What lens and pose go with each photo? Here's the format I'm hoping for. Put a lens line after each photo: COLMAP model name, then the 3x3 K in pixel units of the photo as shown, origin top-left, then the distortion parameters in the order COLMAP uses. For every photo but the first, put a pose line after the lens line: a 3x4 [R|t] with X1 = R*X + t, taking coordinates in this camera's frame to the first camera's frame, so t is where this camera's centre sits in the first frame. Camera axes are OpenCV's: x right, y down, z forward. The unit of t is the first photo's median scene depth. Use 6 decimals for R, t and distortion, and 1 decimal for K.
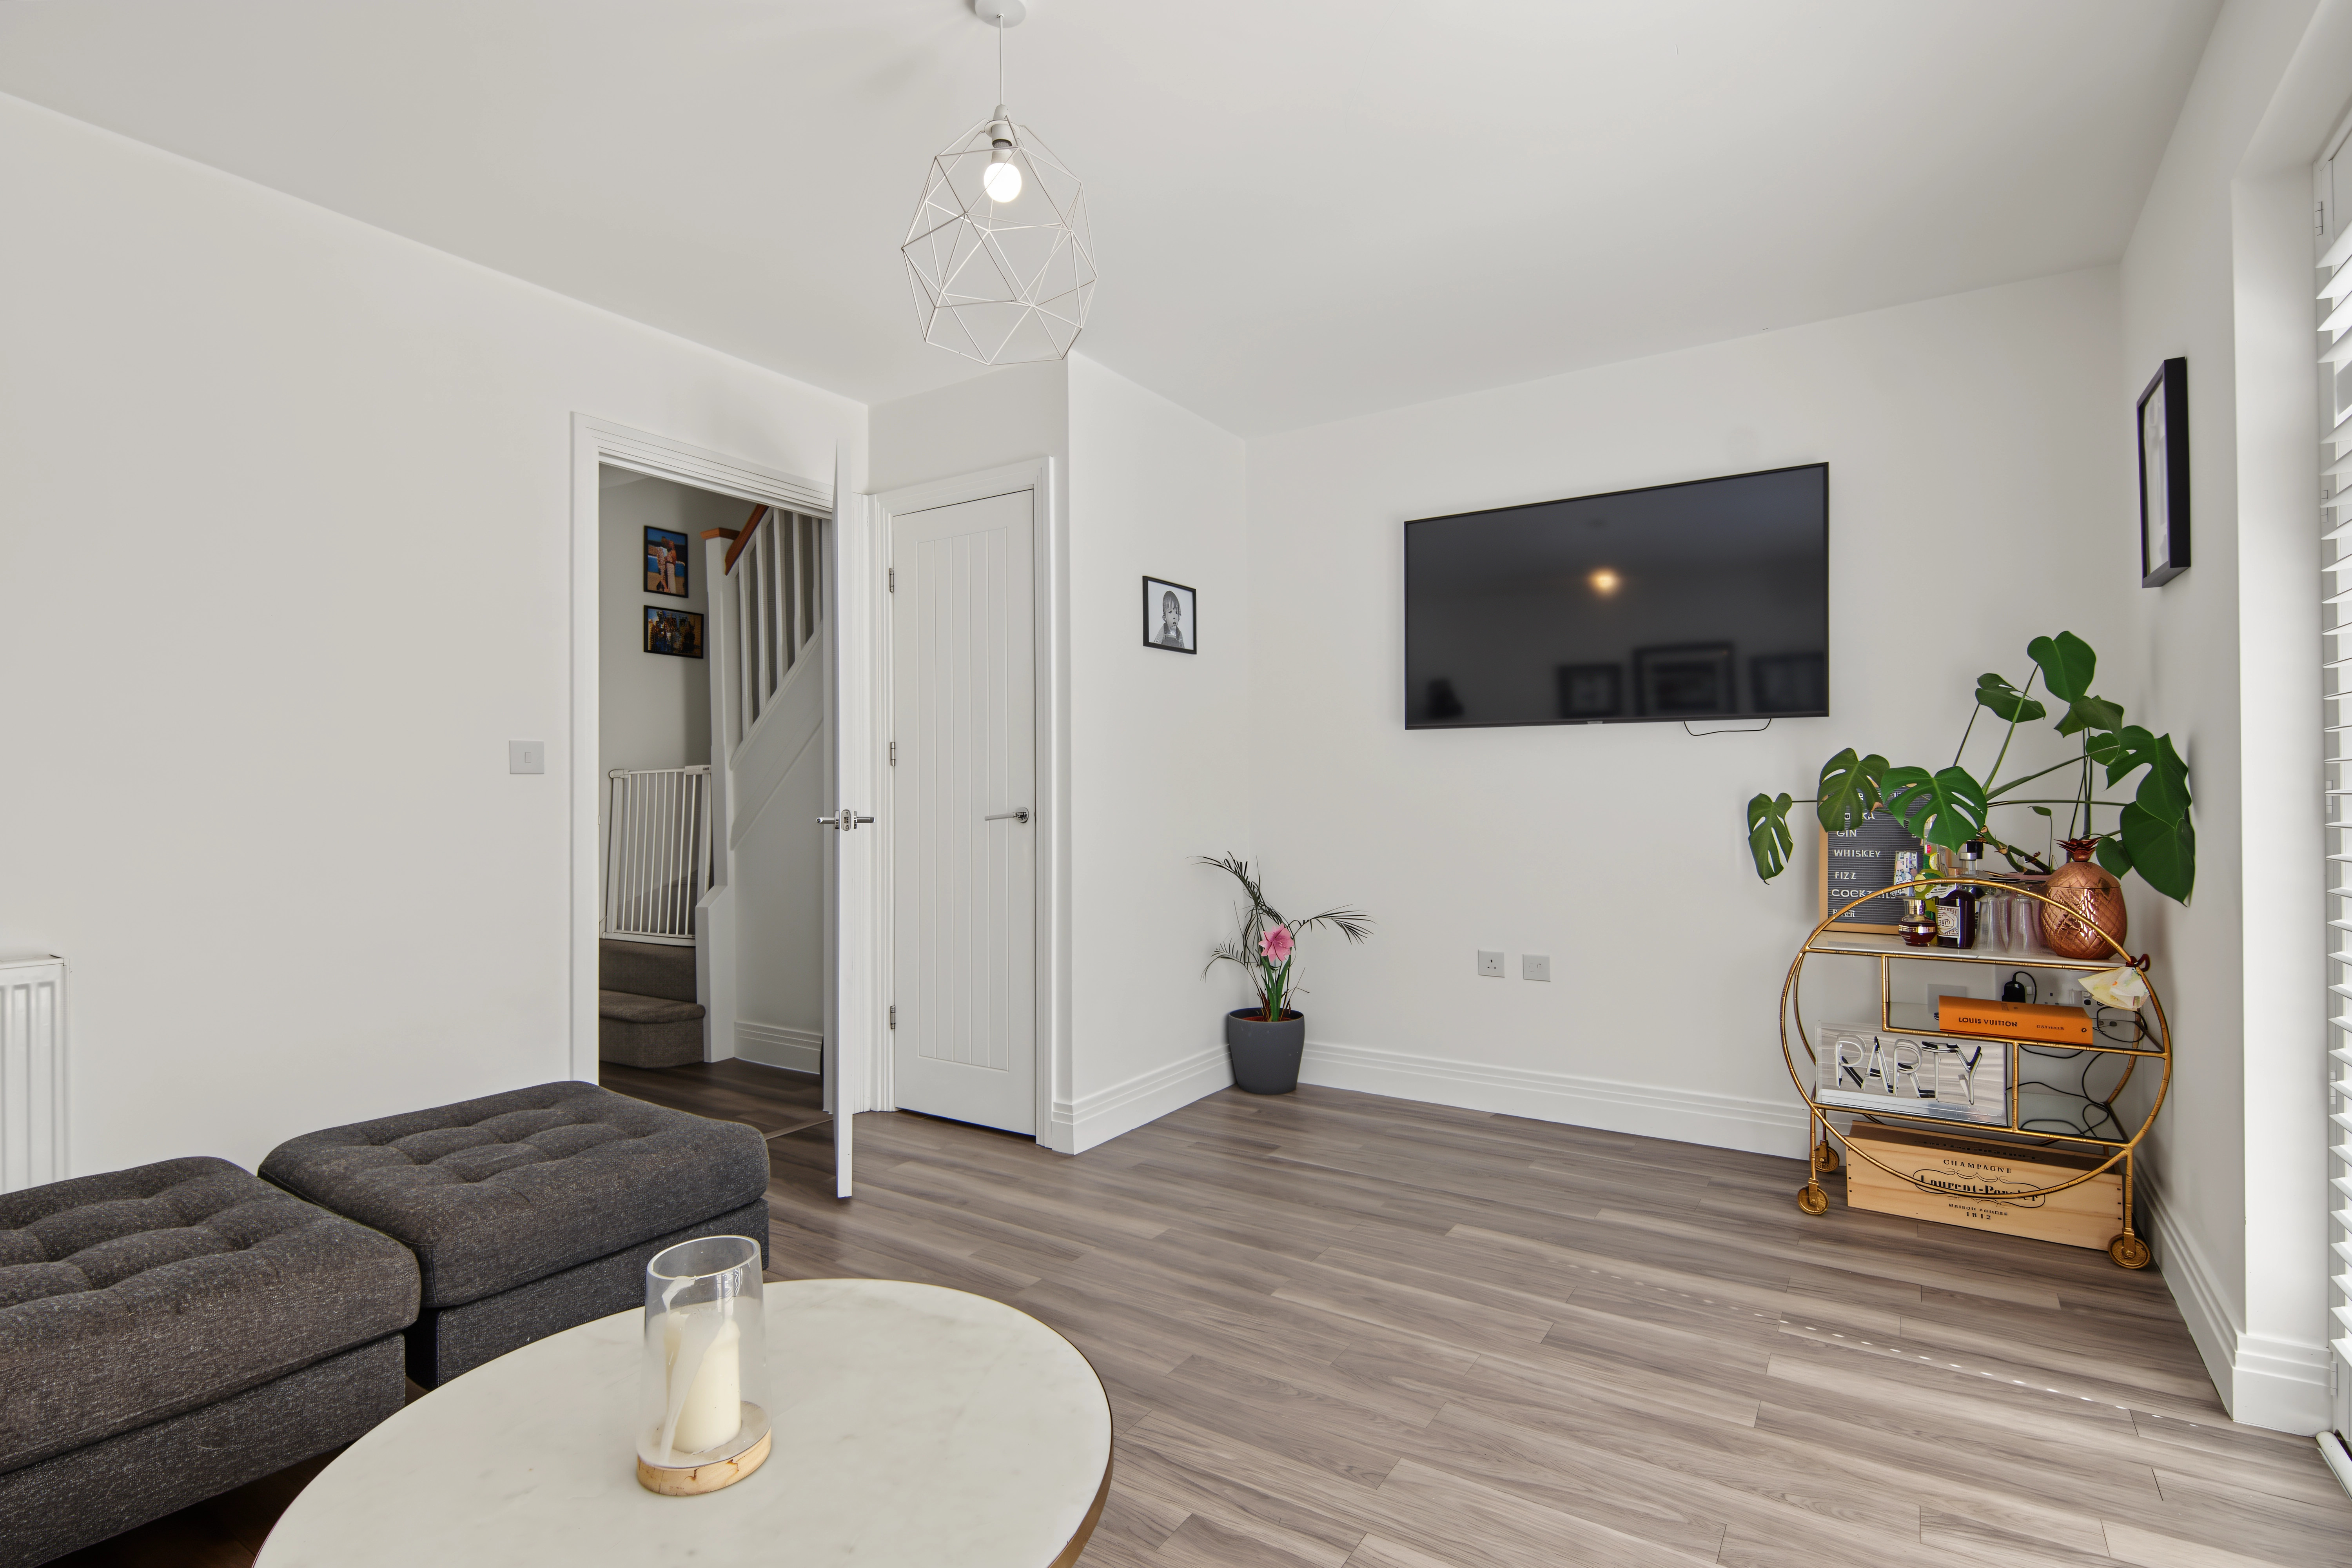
lens RADIAL K [[1134.7, 0, 1176.0], [0, 1134.7, 784.0], [0, 0, 1]] dist [-0.049008, -0.000364]
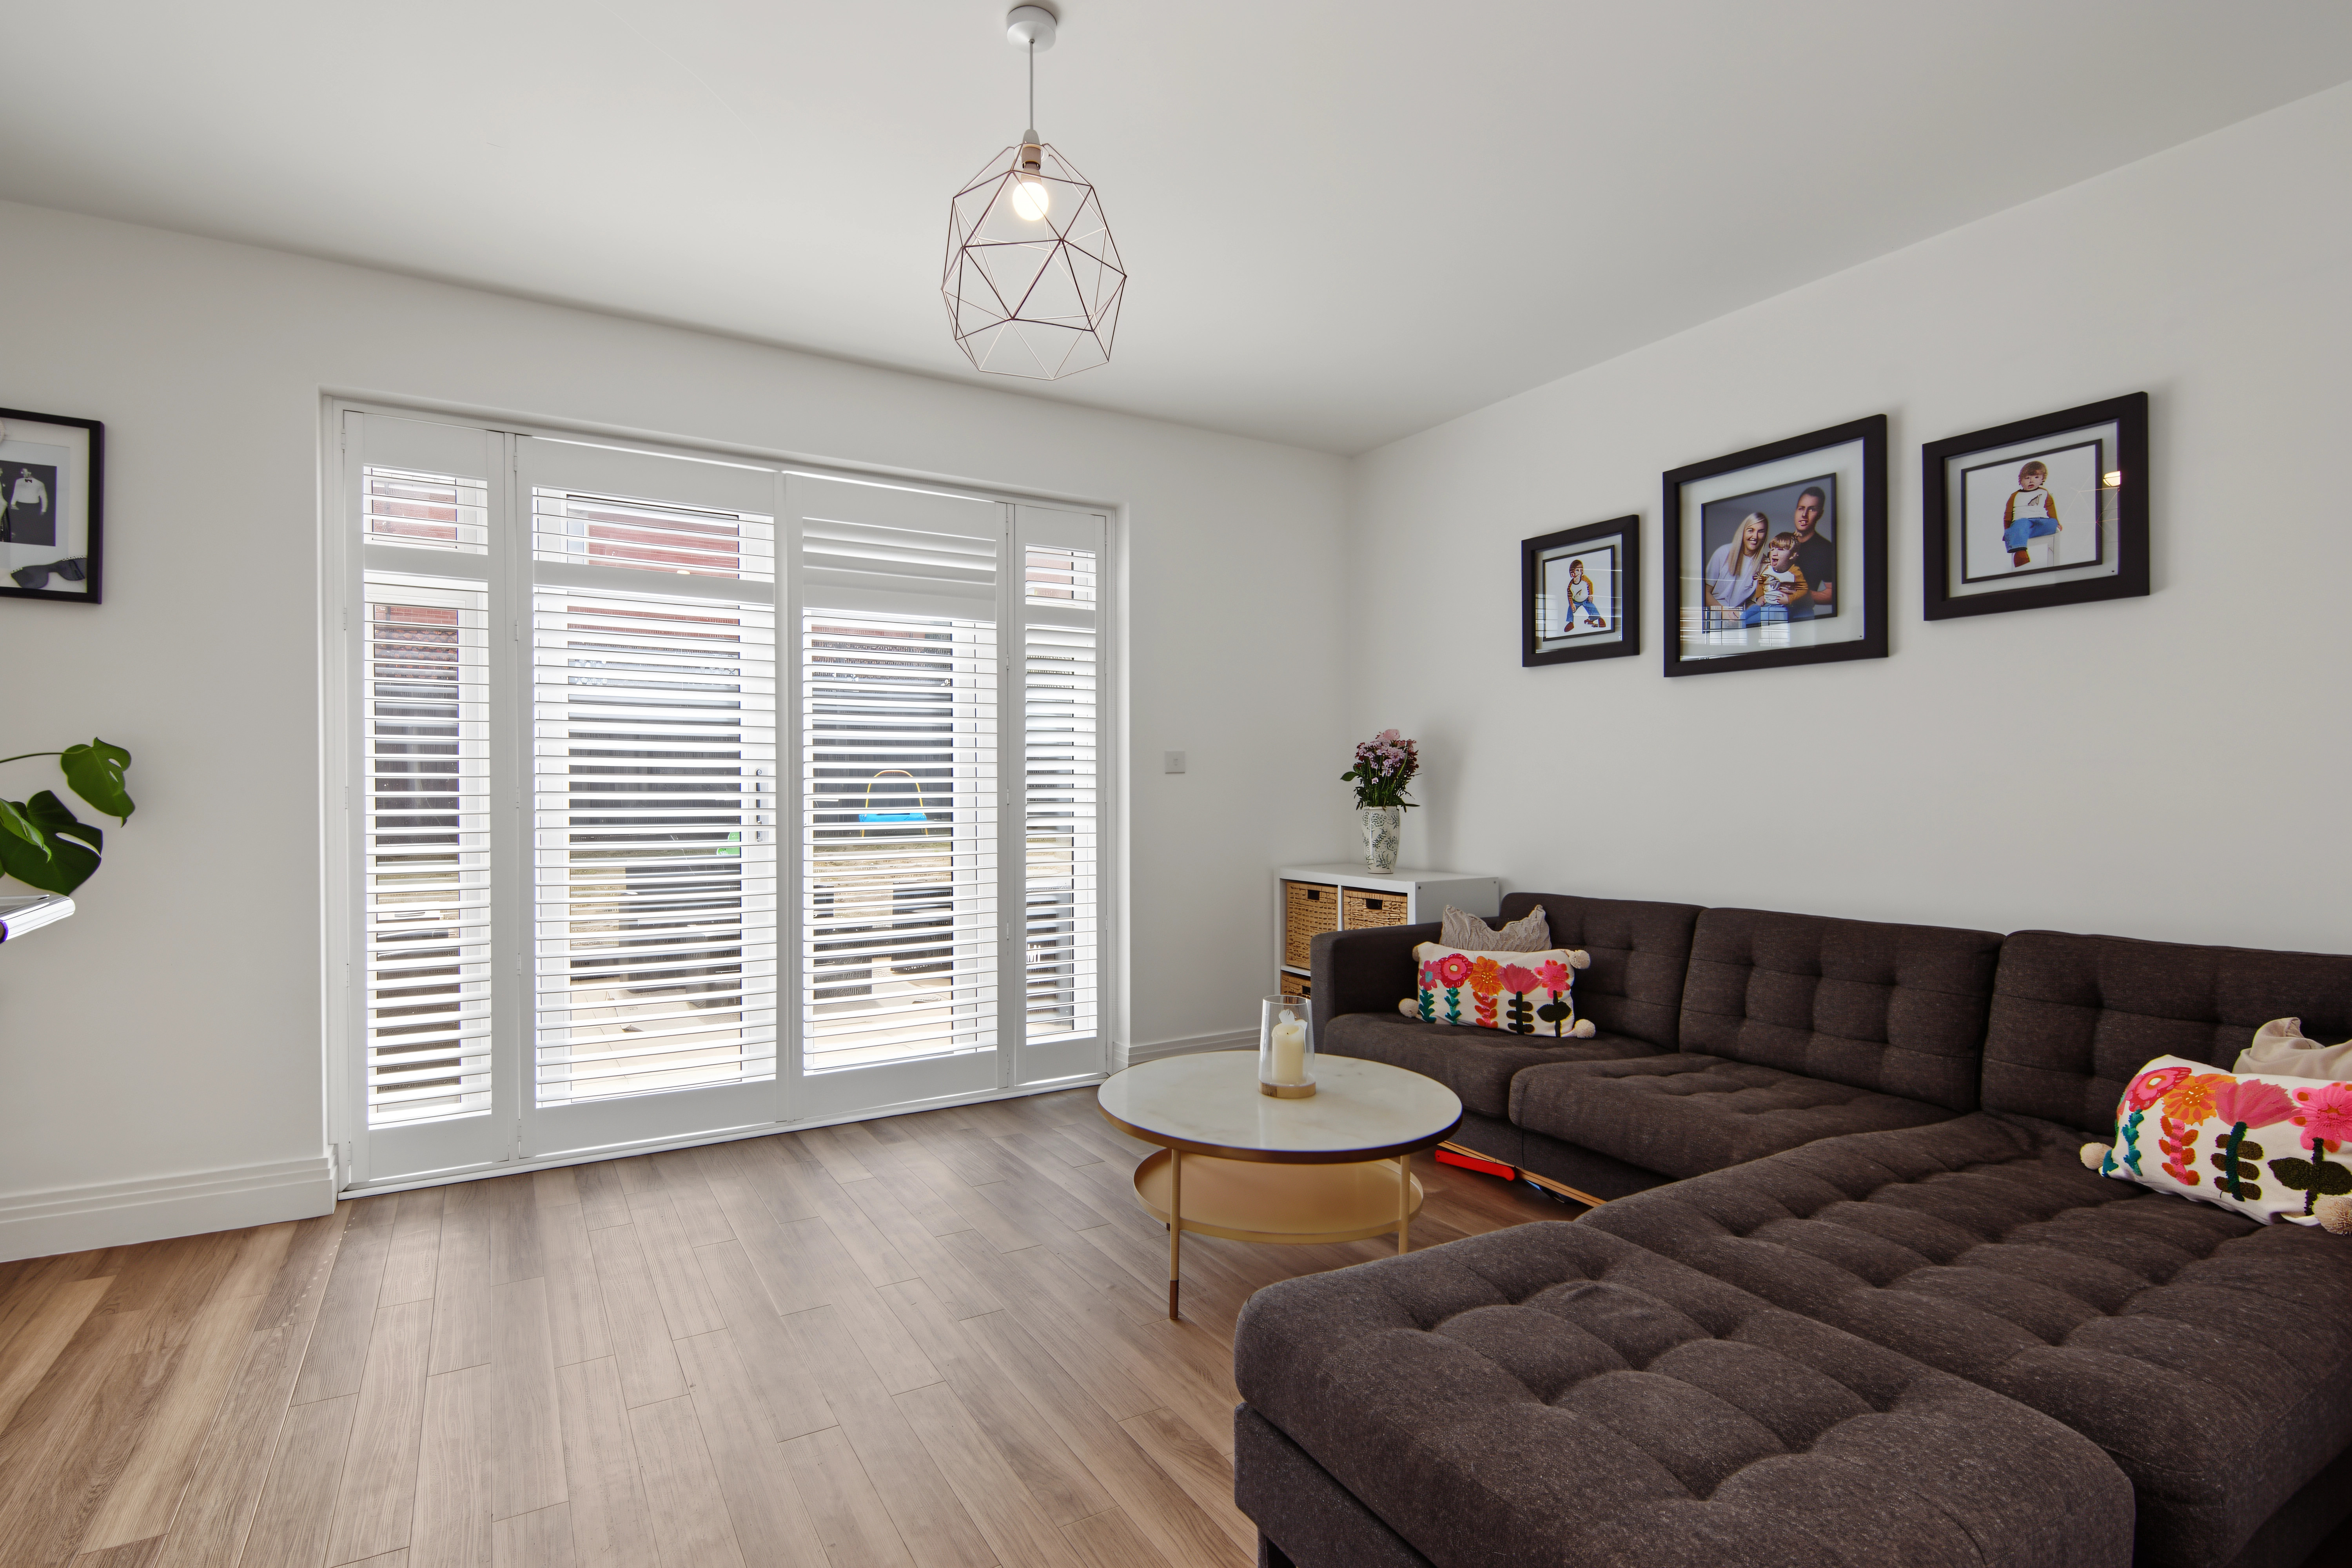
lens RADIAL K [[1134.7, 0, 1176.0], [0, 1134.7, 784.0], [0, 0, 1]] dist [-0.049008, -0.000364]
pose [[-0.904048, -0.001715, 0.427428, -0.640222], [-0.005360, 0.999959, -0.007326, 0.006738], [-0.427398, -0.008914, -0.904020, 1.687730]]
